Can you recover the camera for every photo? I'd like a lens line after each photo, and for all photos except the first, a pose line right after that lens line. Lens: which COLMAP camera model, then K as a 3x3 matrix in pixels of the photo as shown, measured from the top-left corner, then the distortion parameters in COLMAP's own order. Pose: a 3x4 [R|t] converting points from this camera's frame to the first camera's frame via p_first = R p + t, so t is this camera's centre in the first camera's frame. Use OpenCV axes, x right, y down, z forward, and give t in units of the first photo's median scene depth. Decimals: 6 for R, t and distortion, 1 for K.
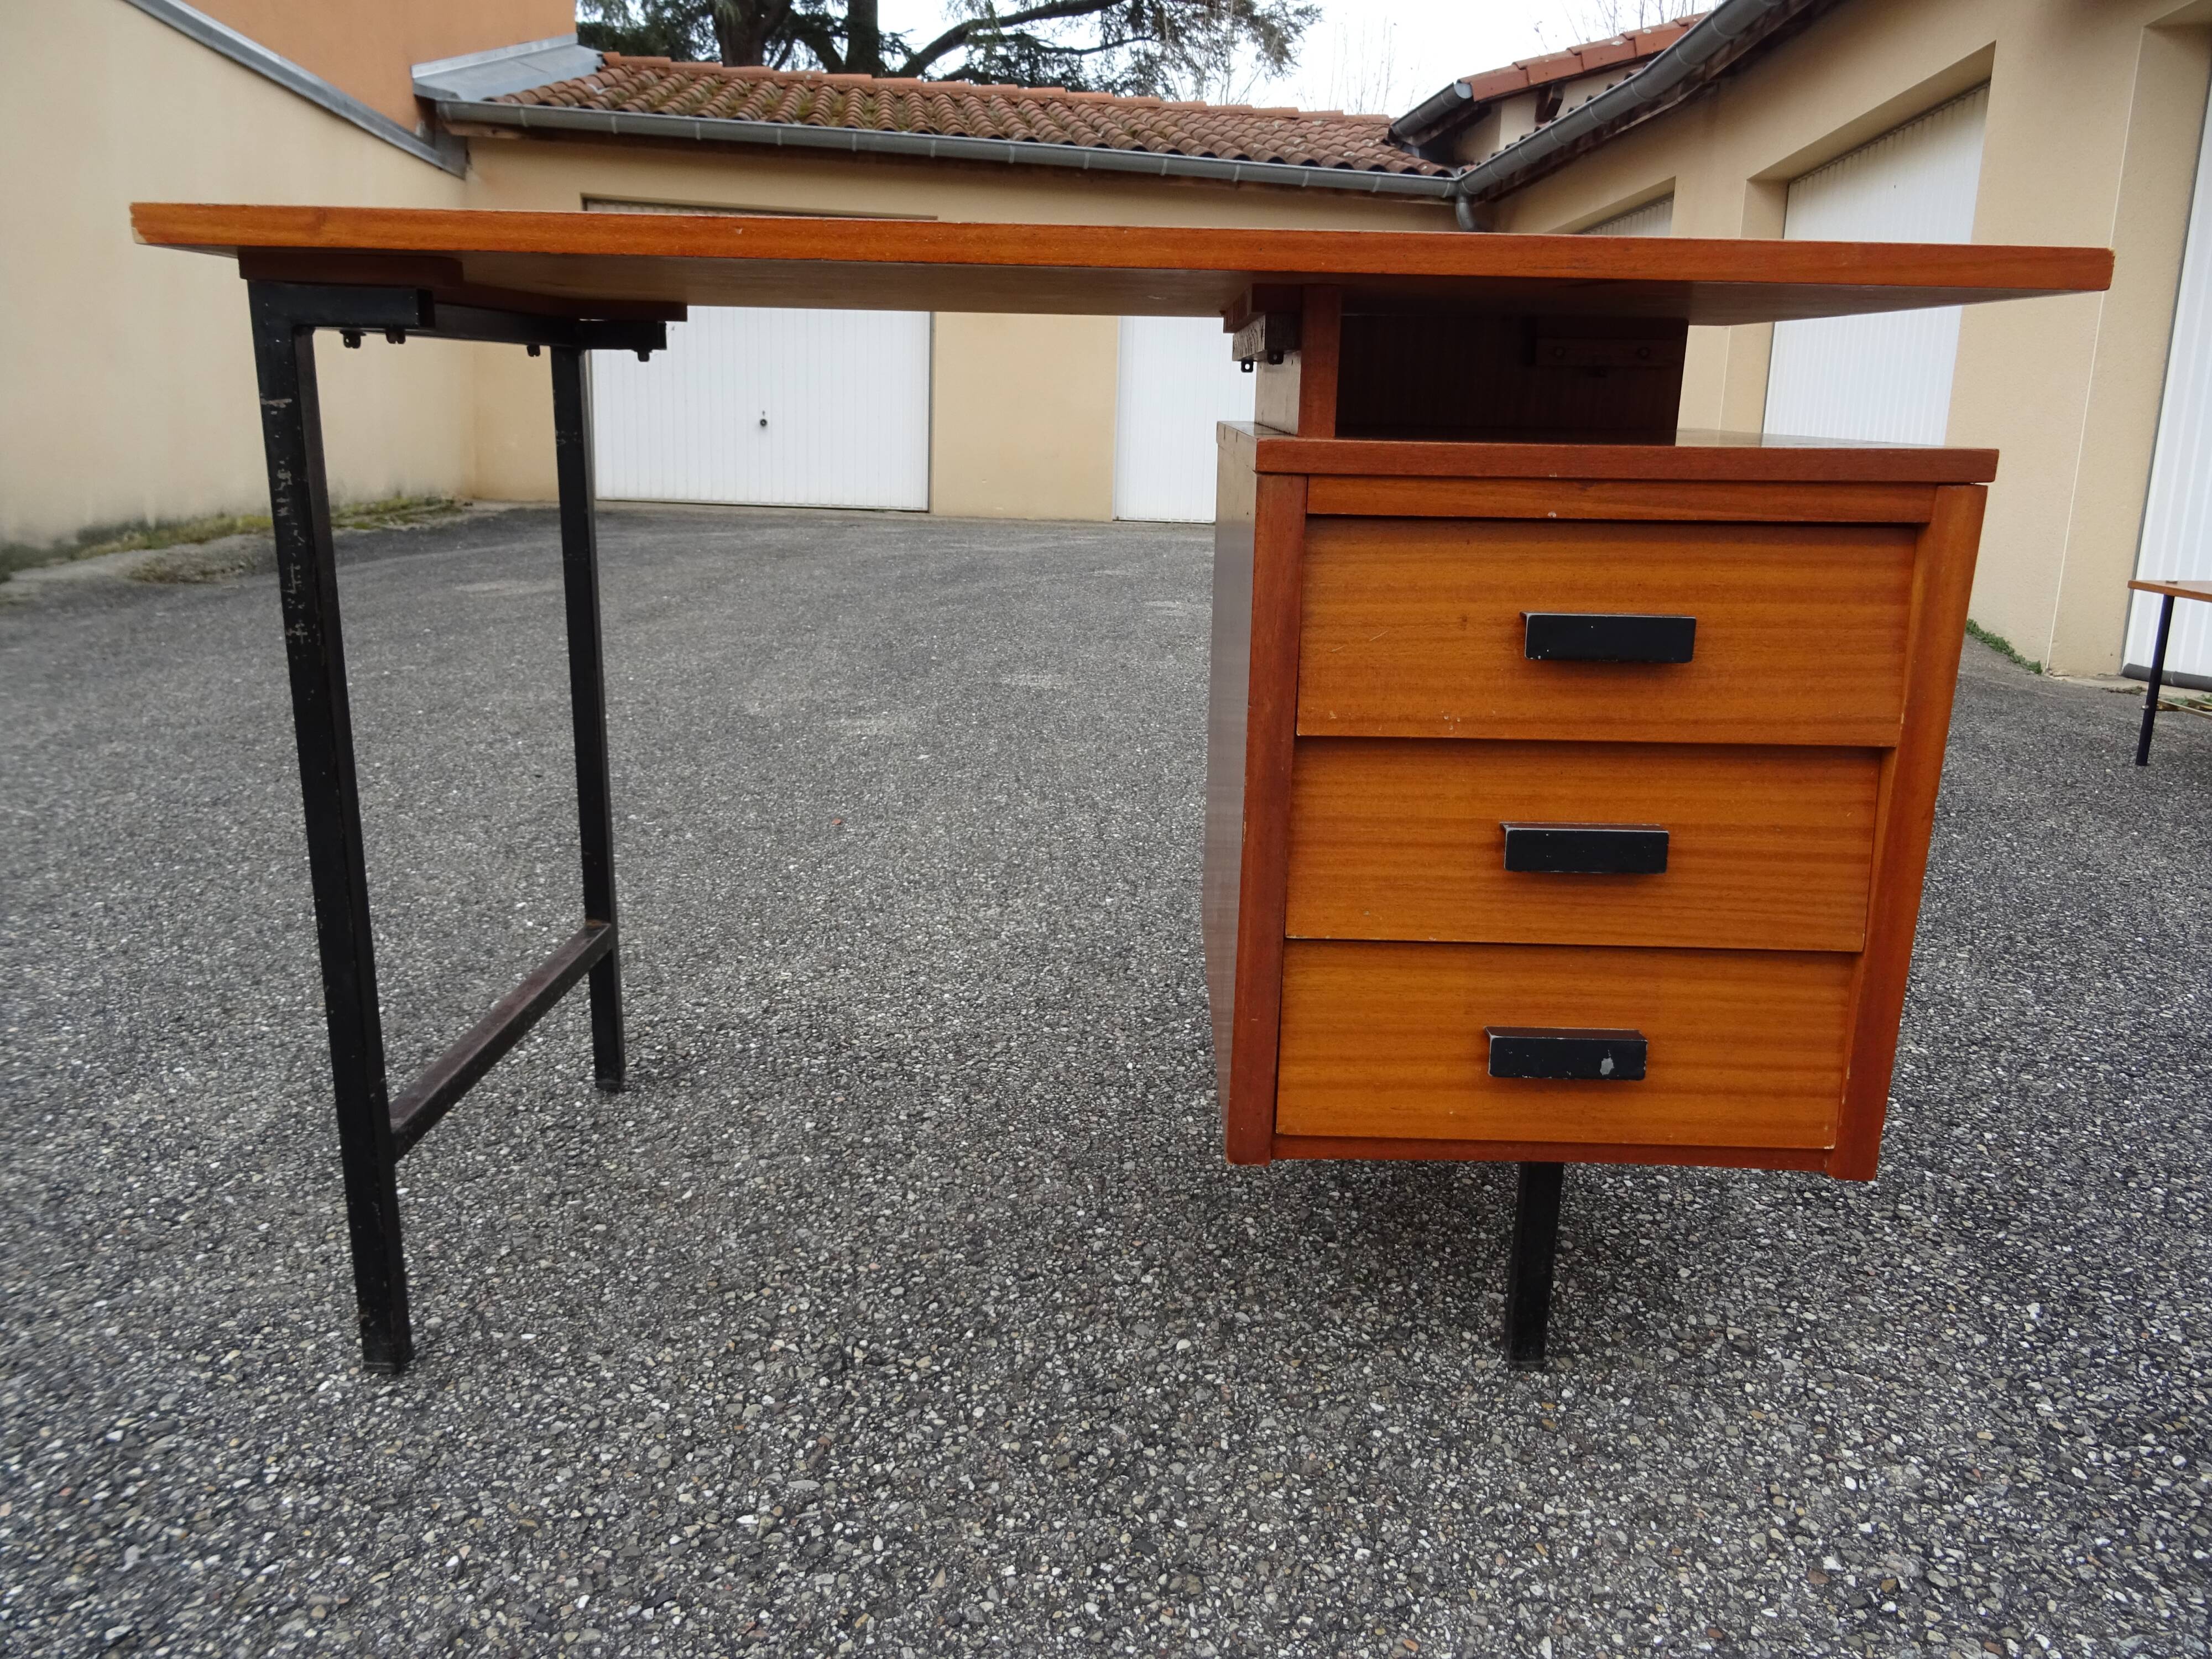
lens RADIAL K [[1579.3, 0, 1105.2], [0, 1579.3, 838.0], [0, 0, 1]] dist [0.003180, -0.009778]
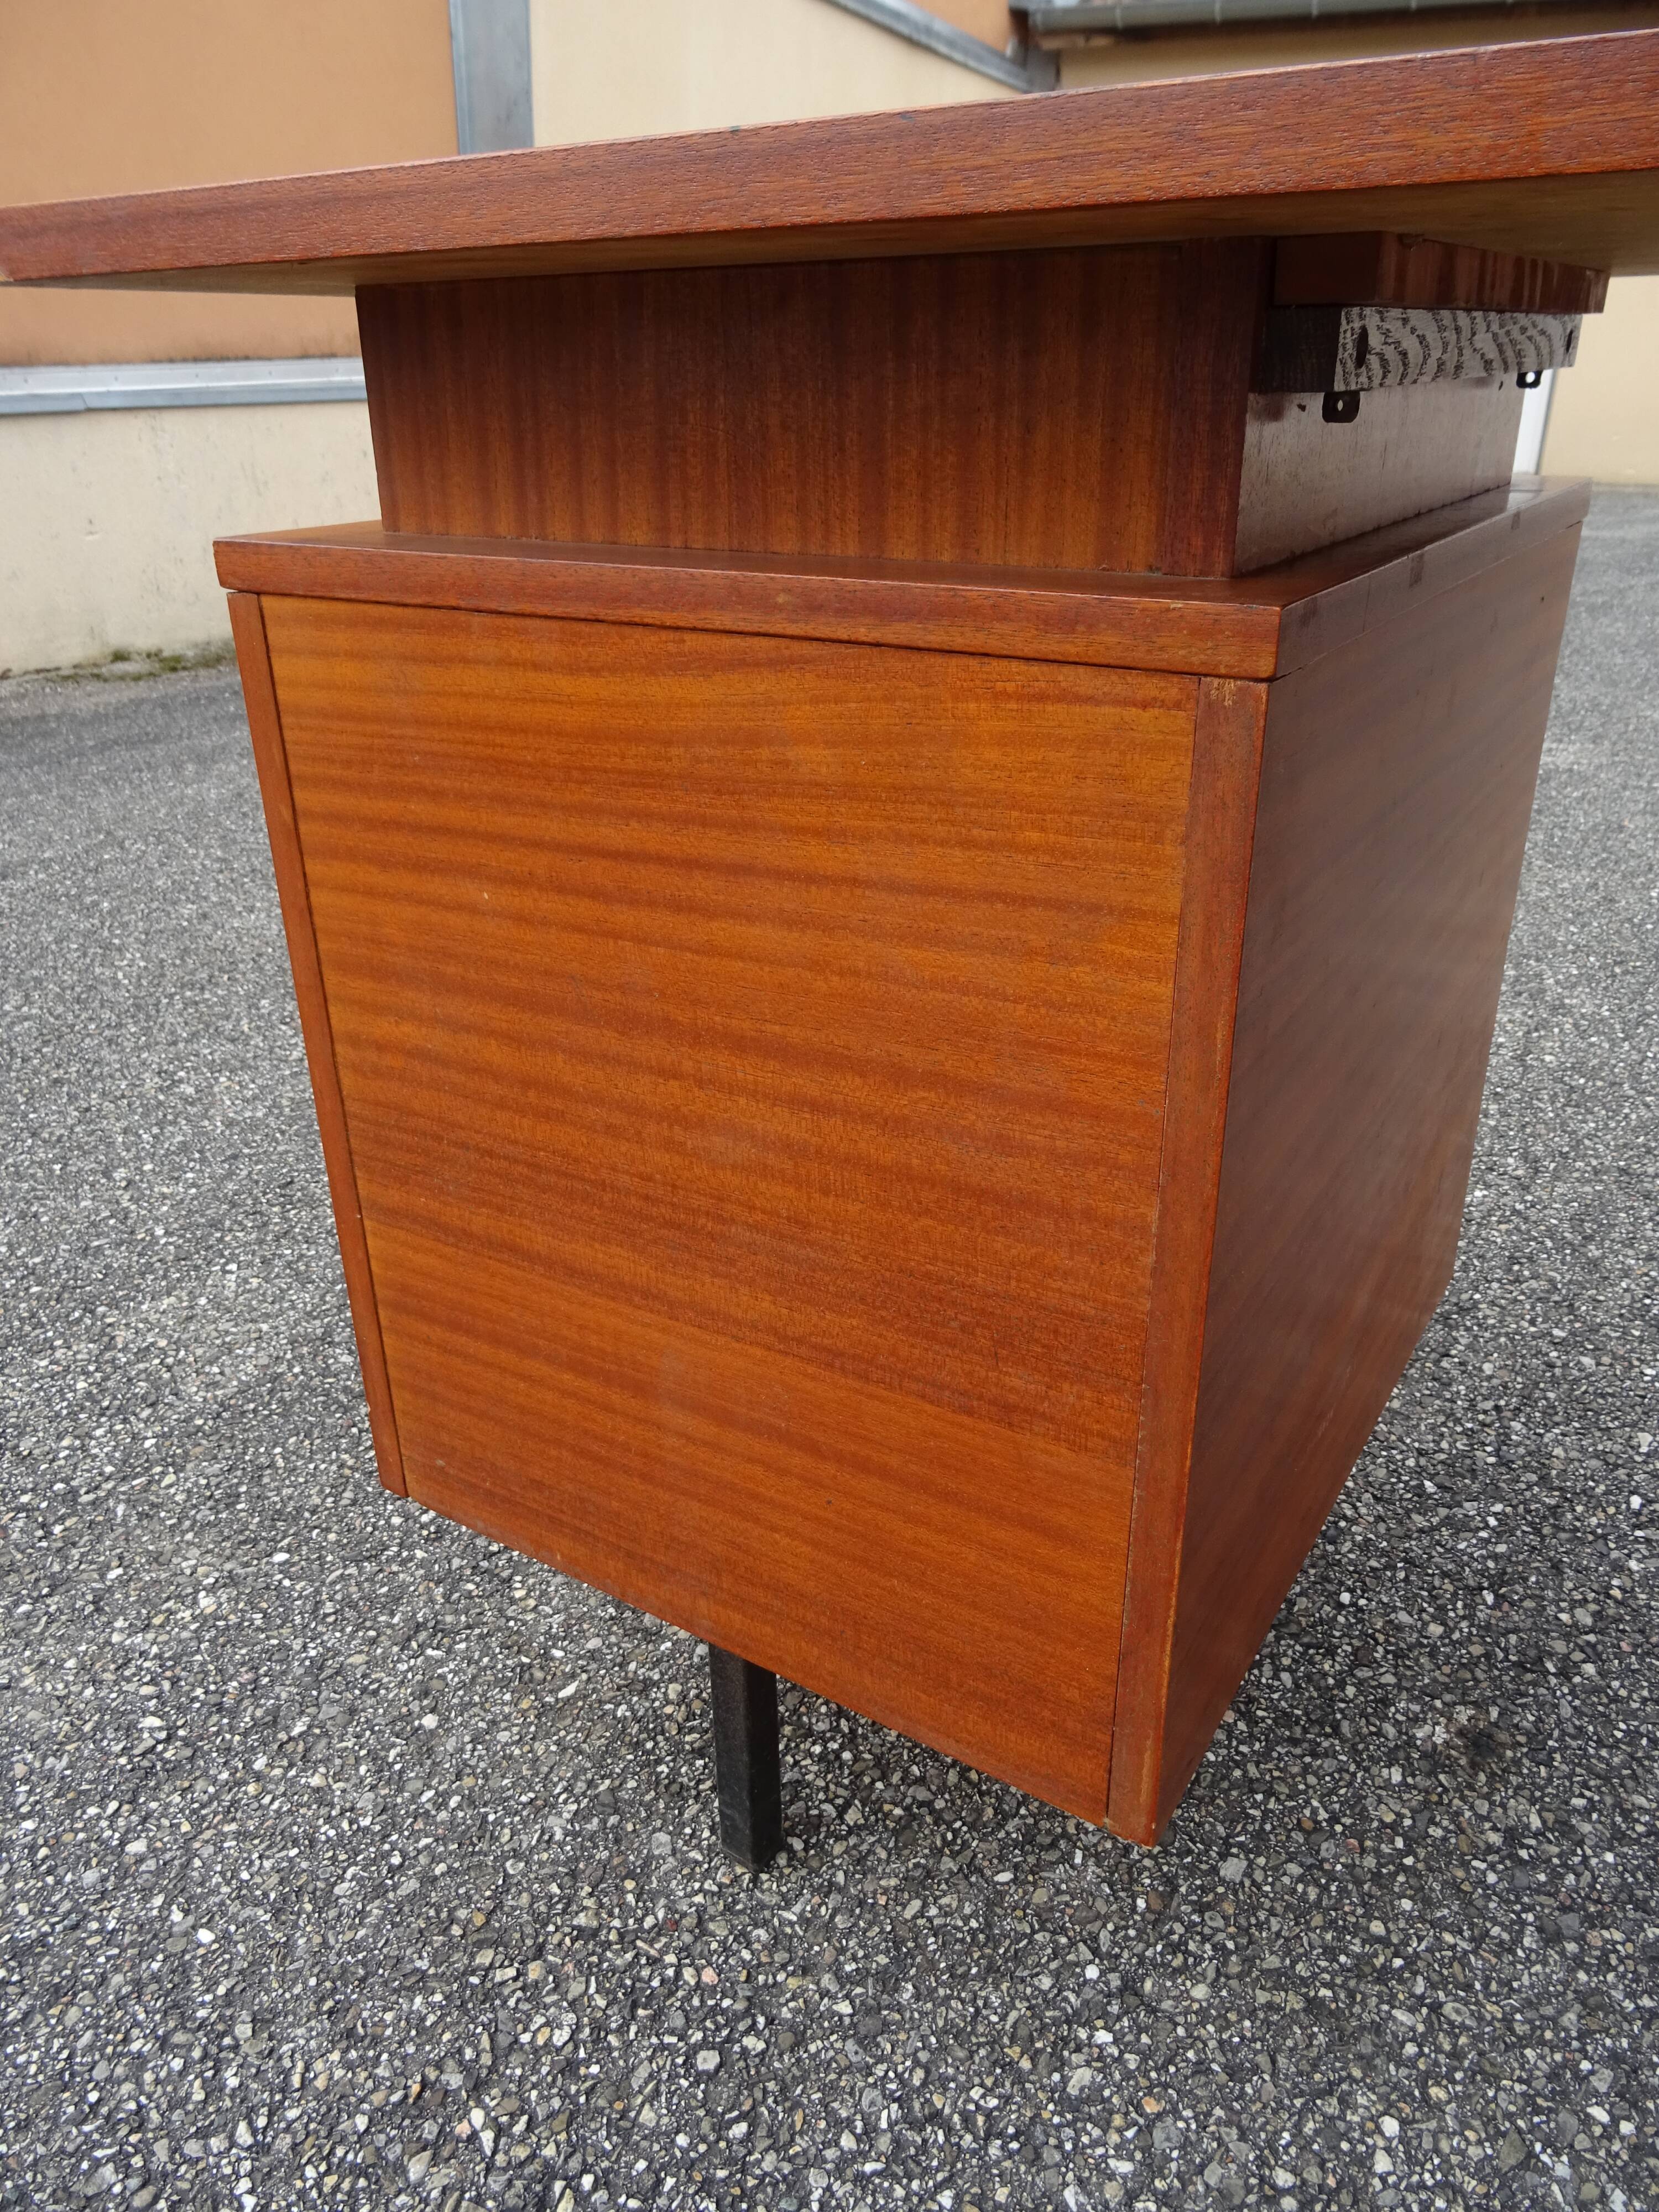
lens RADIAL K [[1579.3, 0, 832.4], [0, 1579.3, 1107.8], [0, 0, 1]] dist [0.003180, -0.009778]
pose [[0.866376, 0.174790, -0.467805, 0.134568], [-0.086397, 0.975084, 0.204322, -0.204775], [0.491863, -0.136603, 0.859890, 0.587284]]
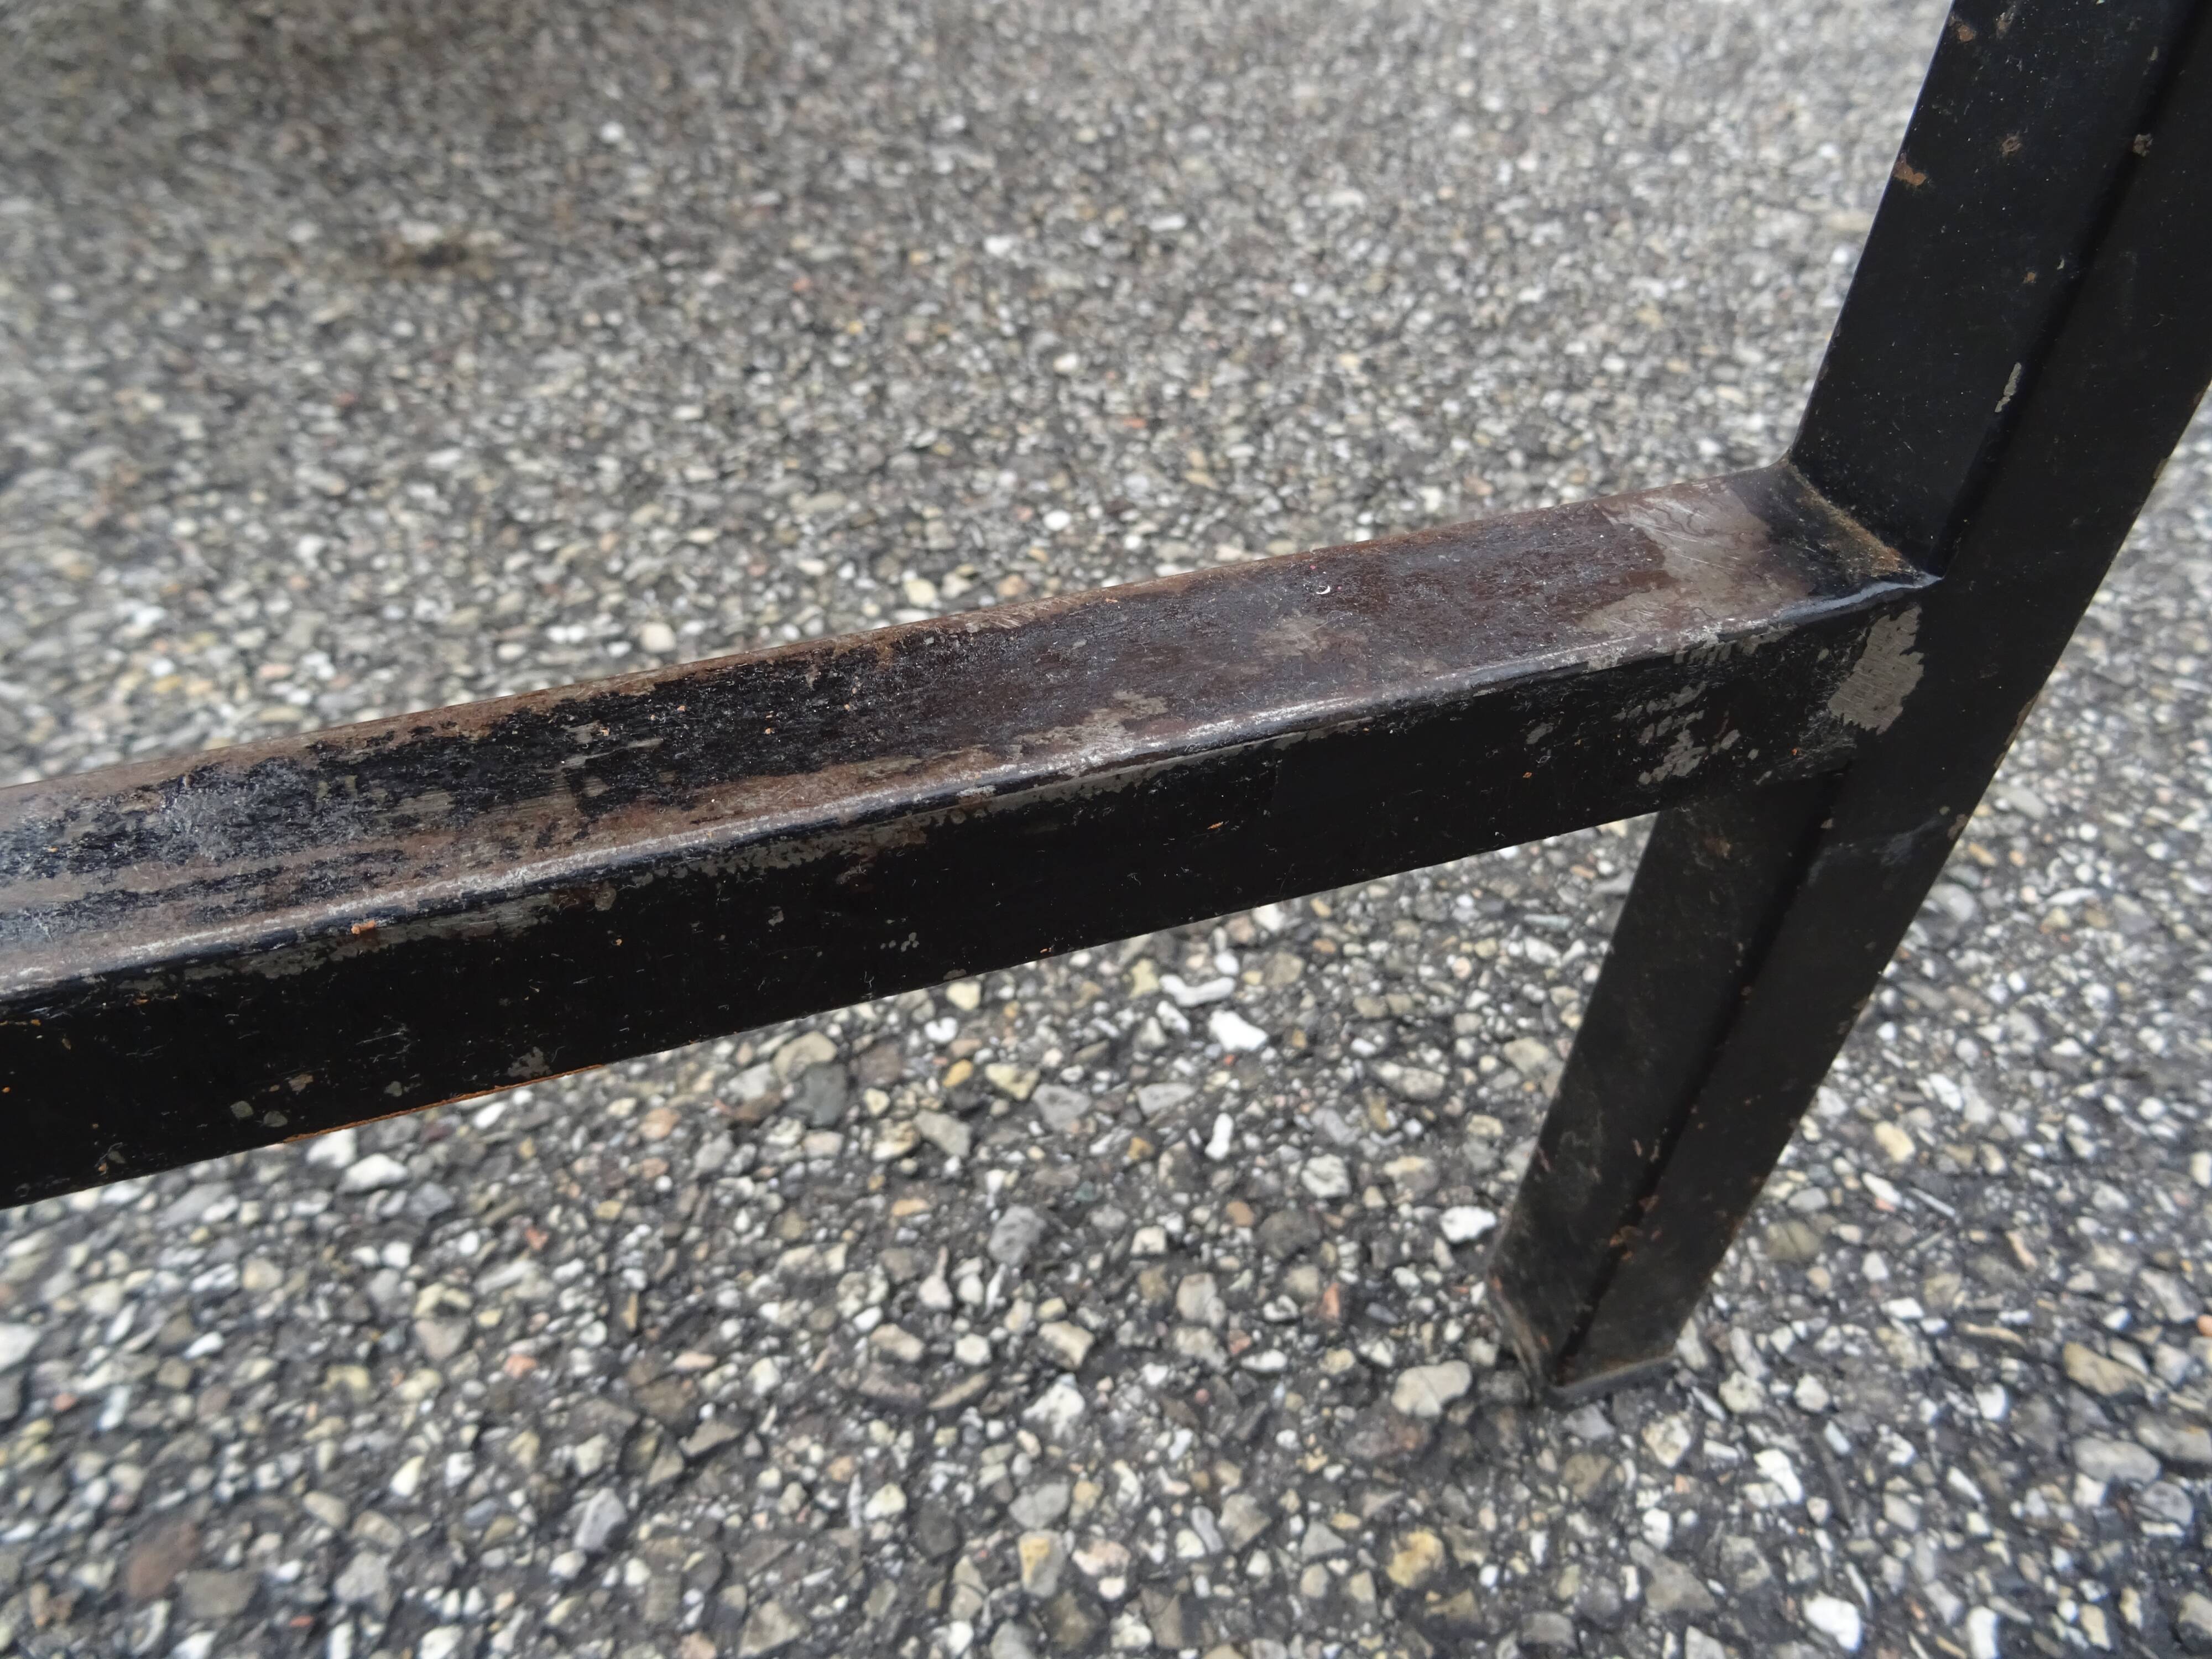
lens RADIAL K [[1579.3, 0, 1105.7], [0, 1579.3, 824.5], [0, 0, 1]] dist [0.003180, -0.009778]
pose [[0.376136, 0.635203, -0.674565, 0.629638], [-0.256477, 0.770958, 0.582961, 0.019711], [0.890360, -0.046262, 0.452900, 1.312469]]
